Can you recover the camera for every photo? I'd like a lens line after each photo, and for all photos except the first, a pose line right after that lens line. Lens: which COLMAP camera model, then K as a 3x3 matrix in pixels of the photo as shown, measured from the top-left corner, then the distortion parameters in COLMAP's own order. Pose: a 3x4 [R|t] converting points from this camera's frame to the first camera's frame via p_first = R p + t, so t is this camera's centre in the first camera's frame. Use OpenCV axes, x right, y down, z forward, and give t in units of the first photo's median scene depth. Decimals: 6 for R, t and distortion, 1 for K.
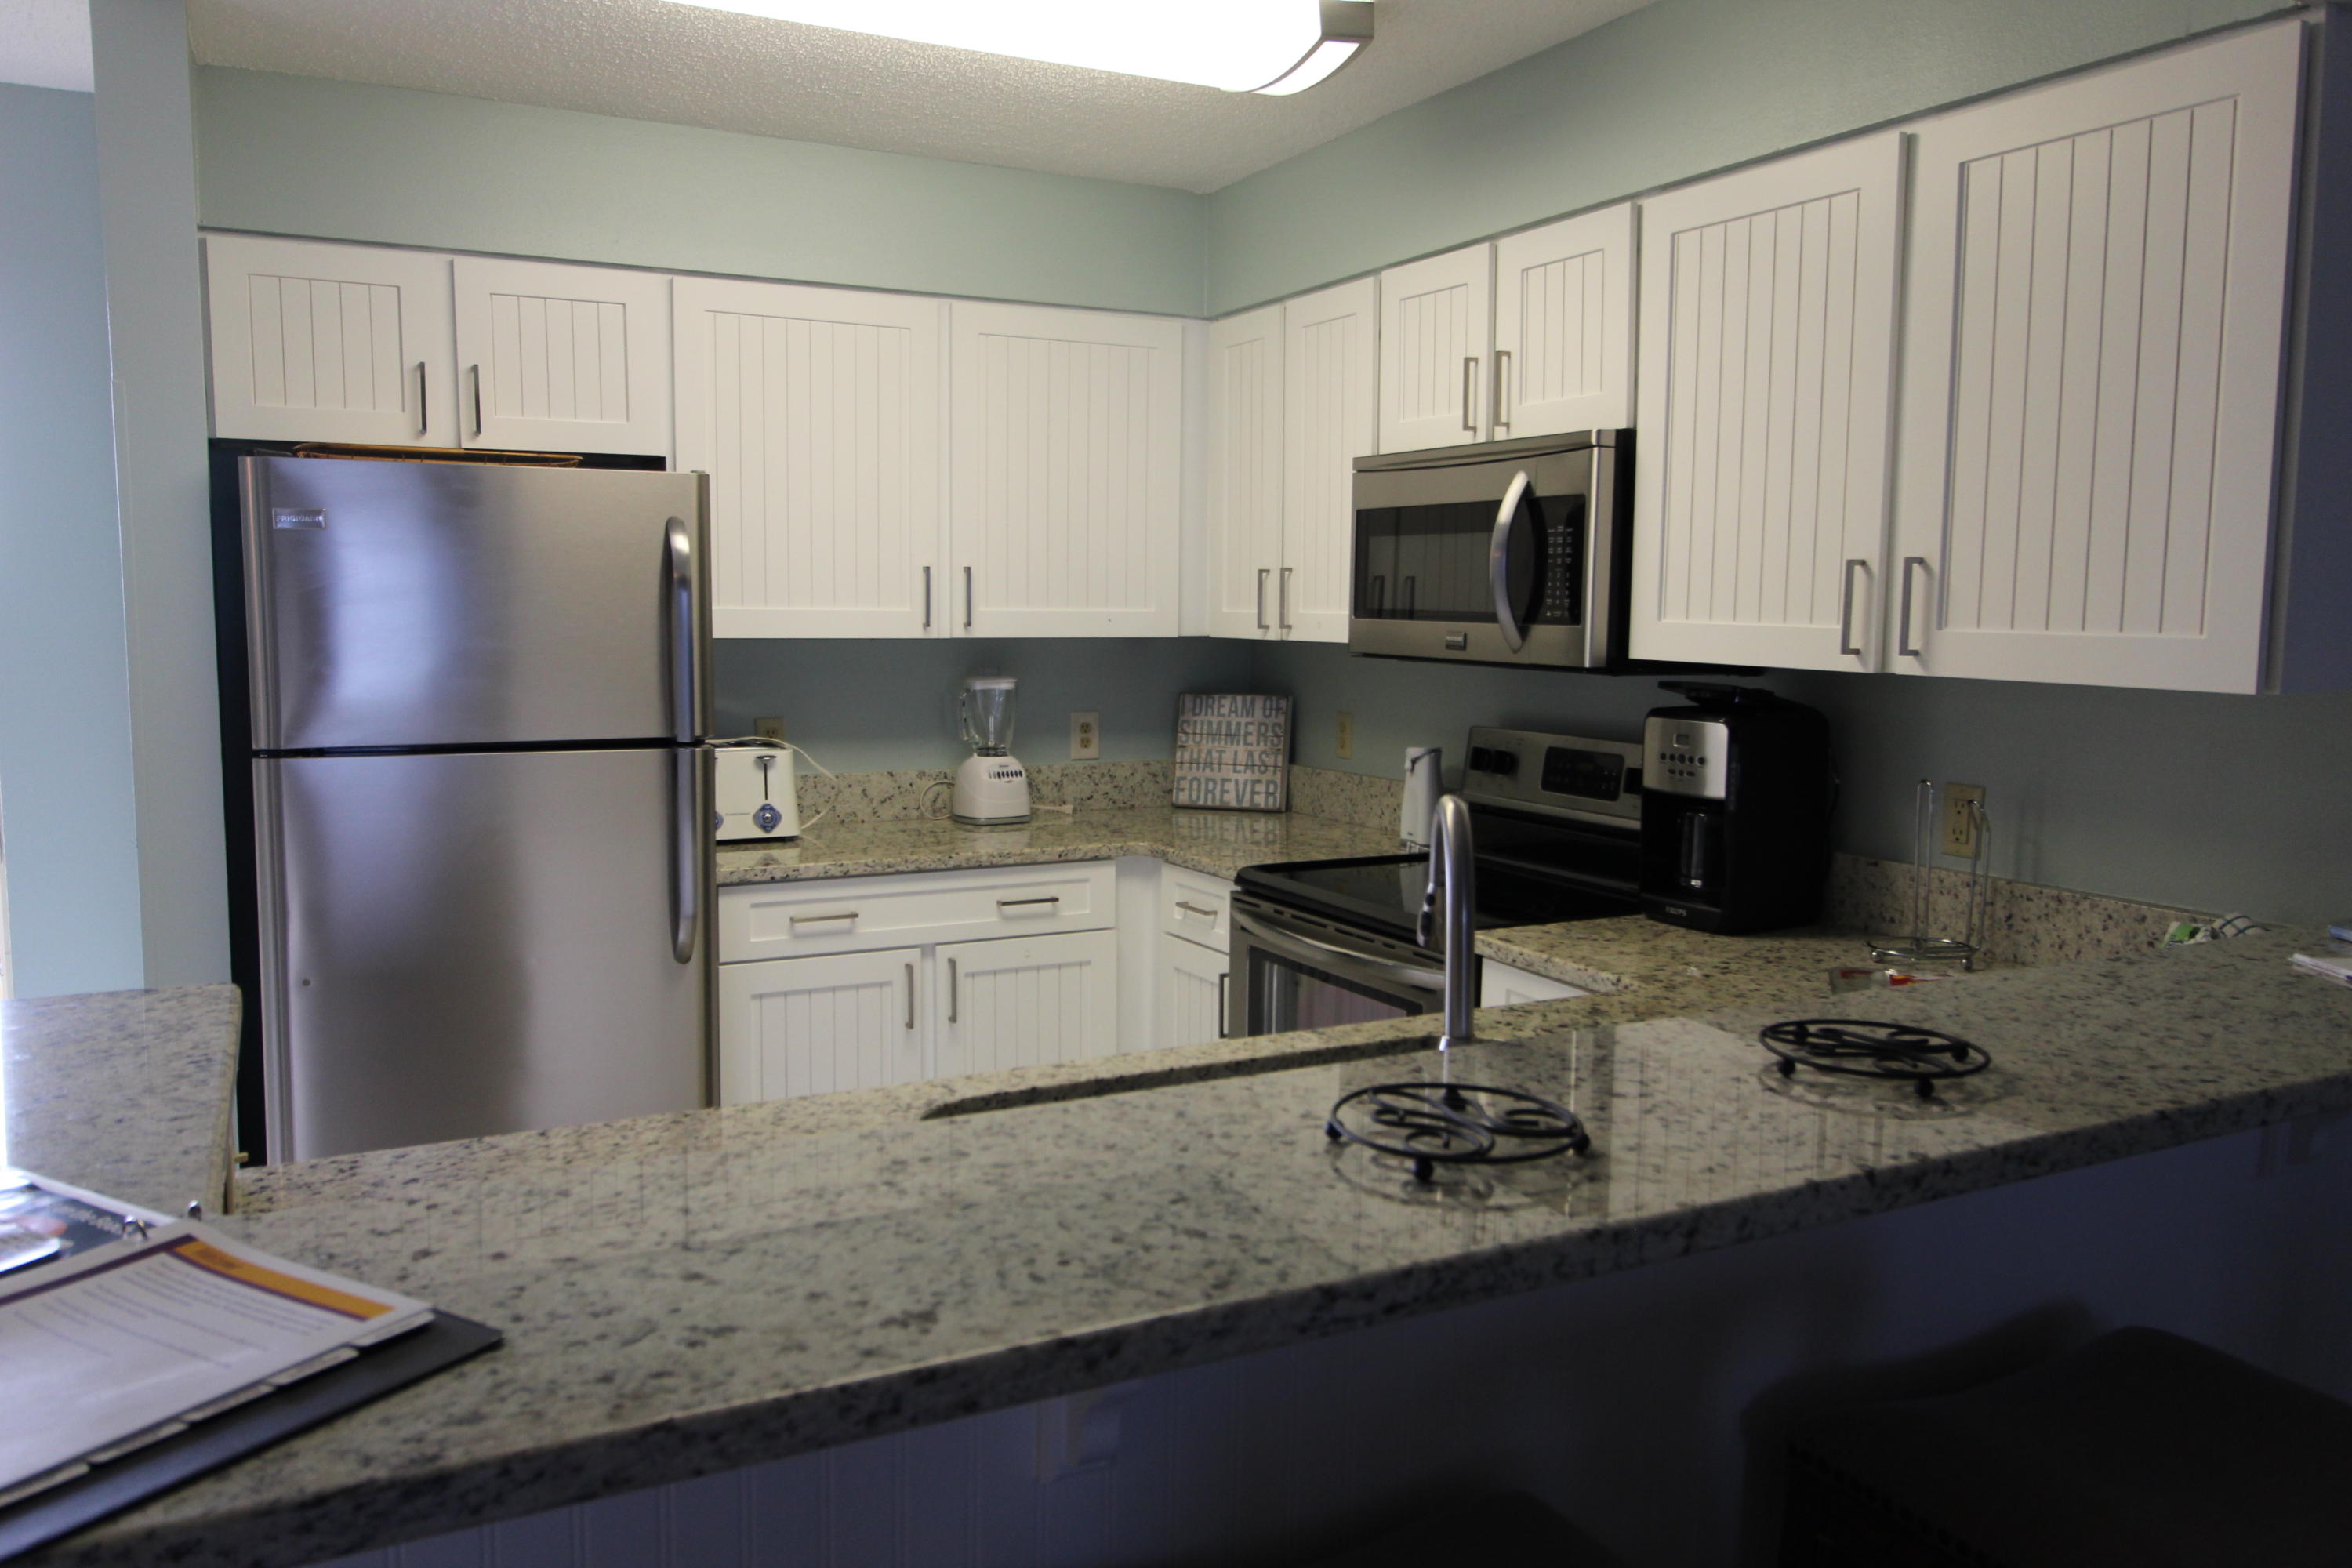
lens RADIAL K [[1714.7, 0, 1174.4], [0, 1714.7, 744.9], [0, 0, 1]] dist [0.005328, 0.005112]
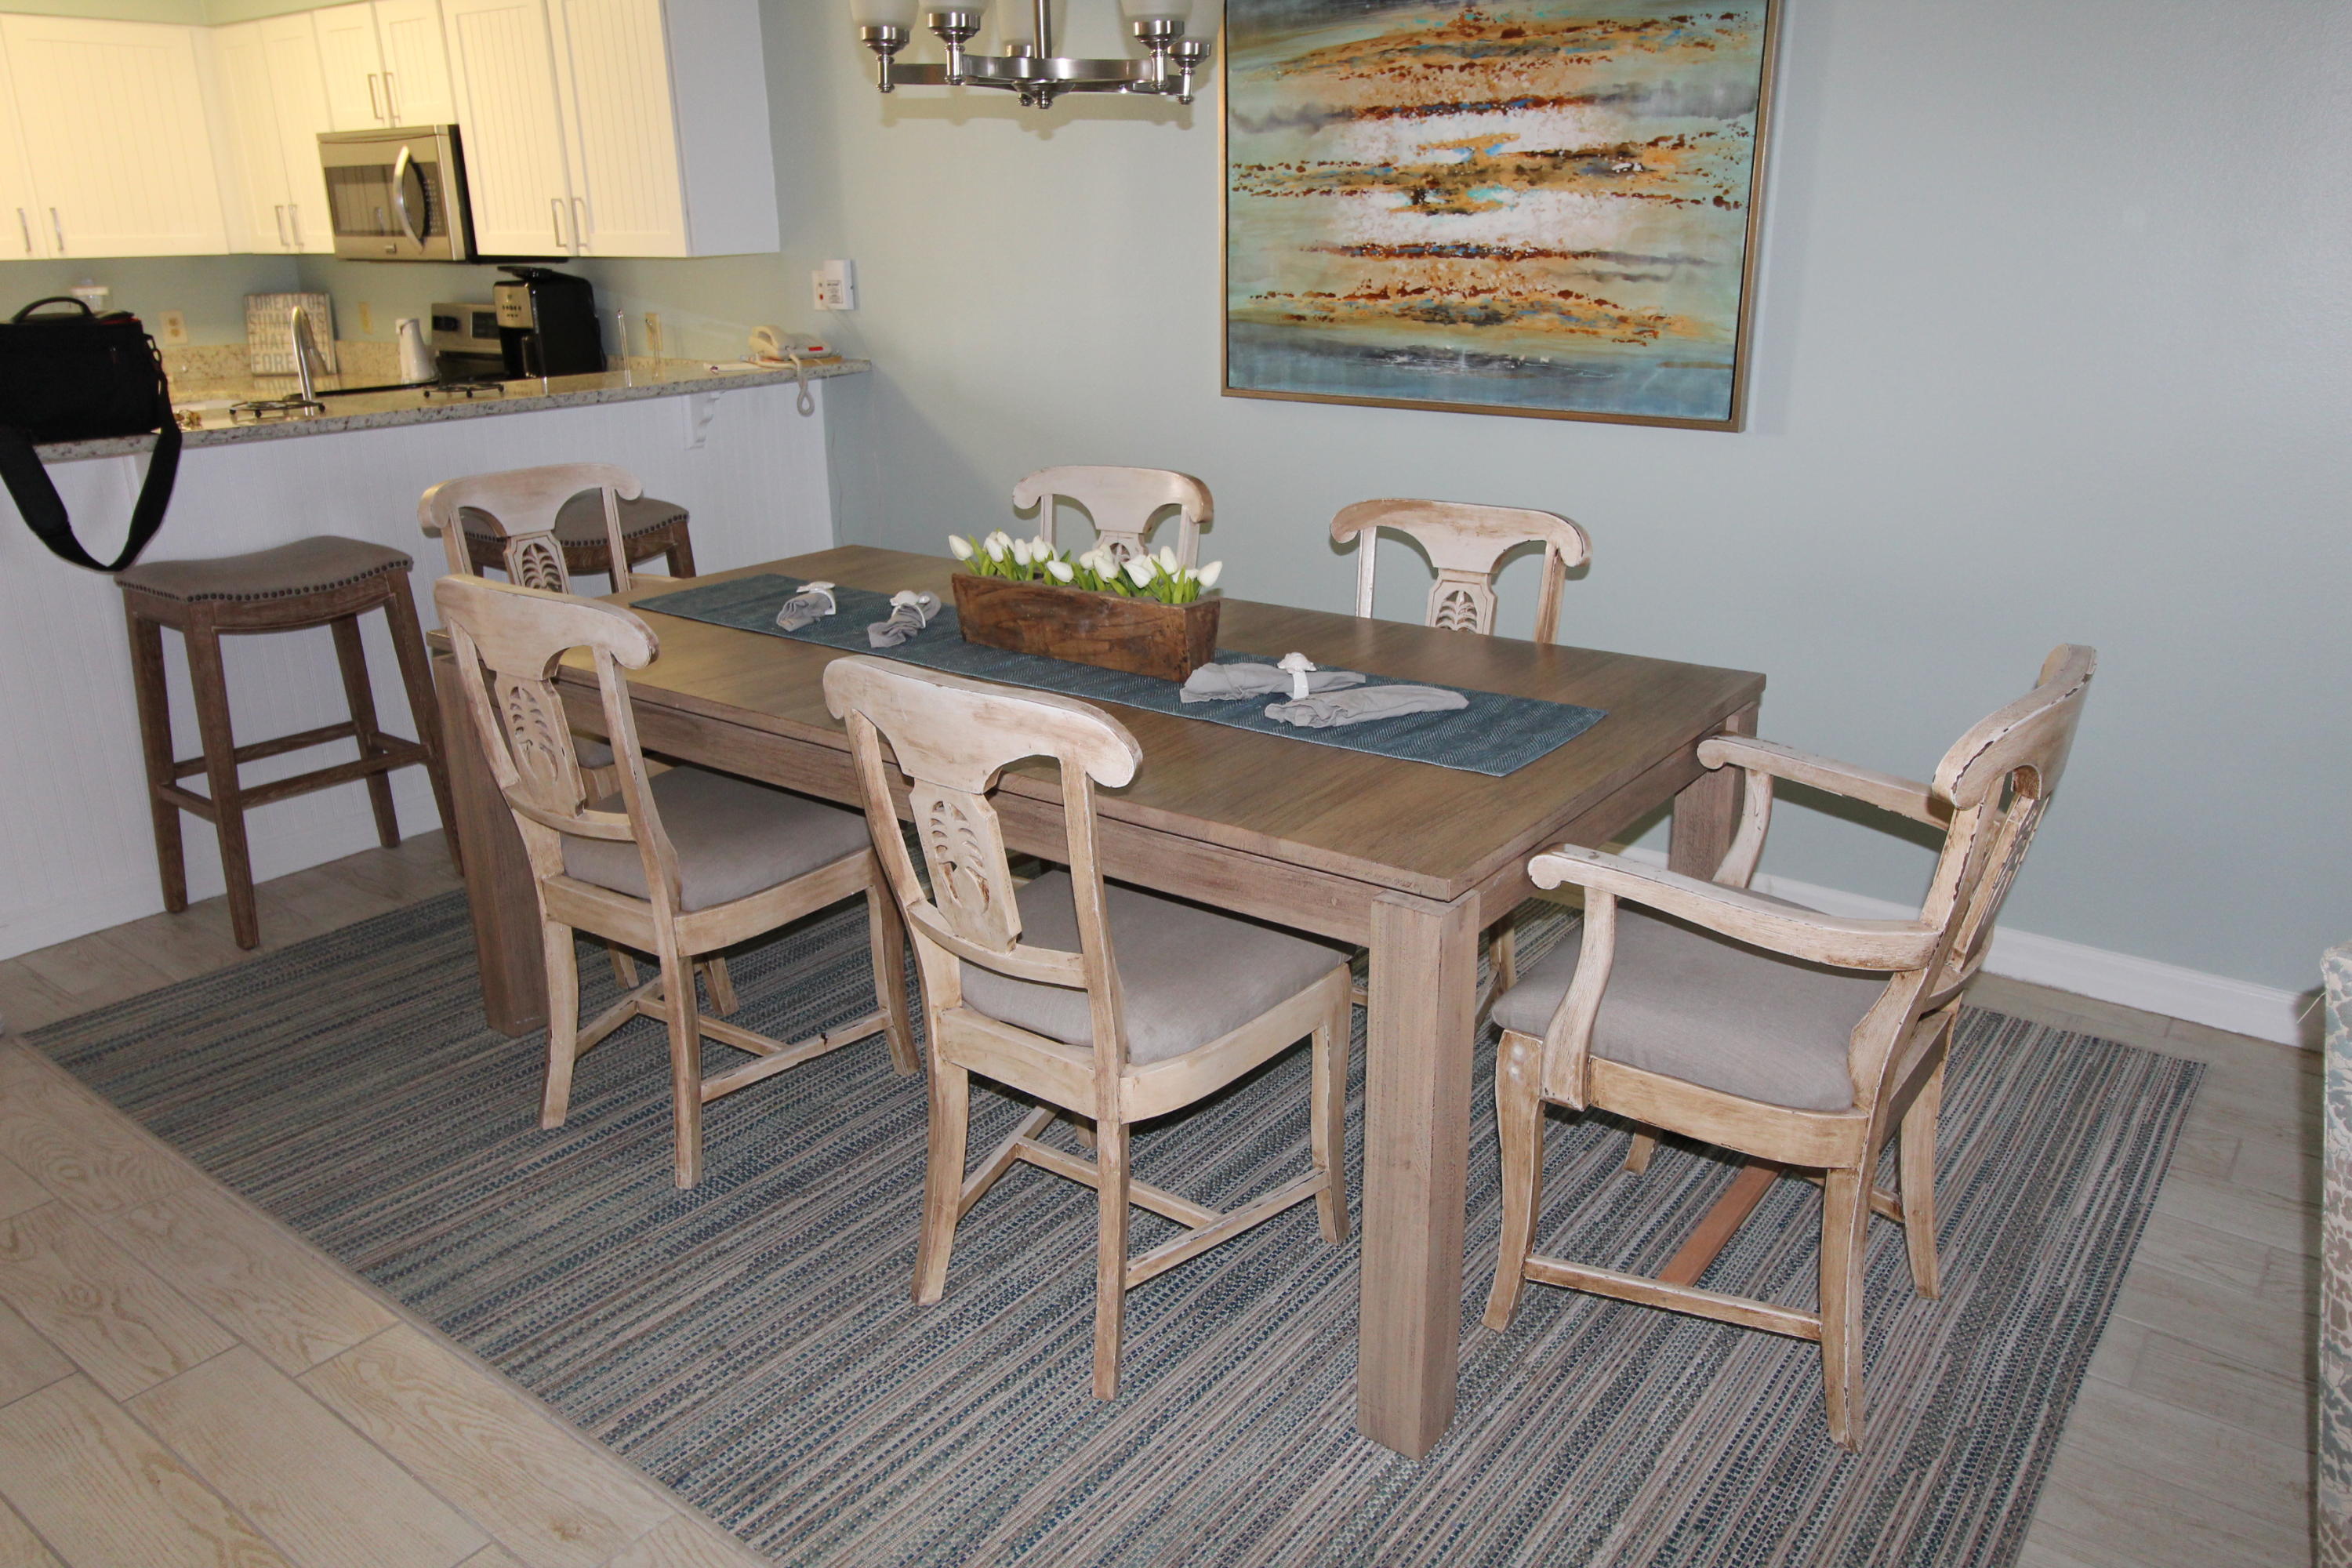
lens RADIAL K [[1714.7, 0, 1174.4], [0, 1714.7, 744.9], [0, 0, 1]] dist [0.005328, 0.005112]
pose [[0.908159, -0.146237, 0.392252, 0.118958], [0.059444, 0.972555, 0.224954, 0.077481], [-0.414383, -0.180977, 0.891927, -0.894185]]
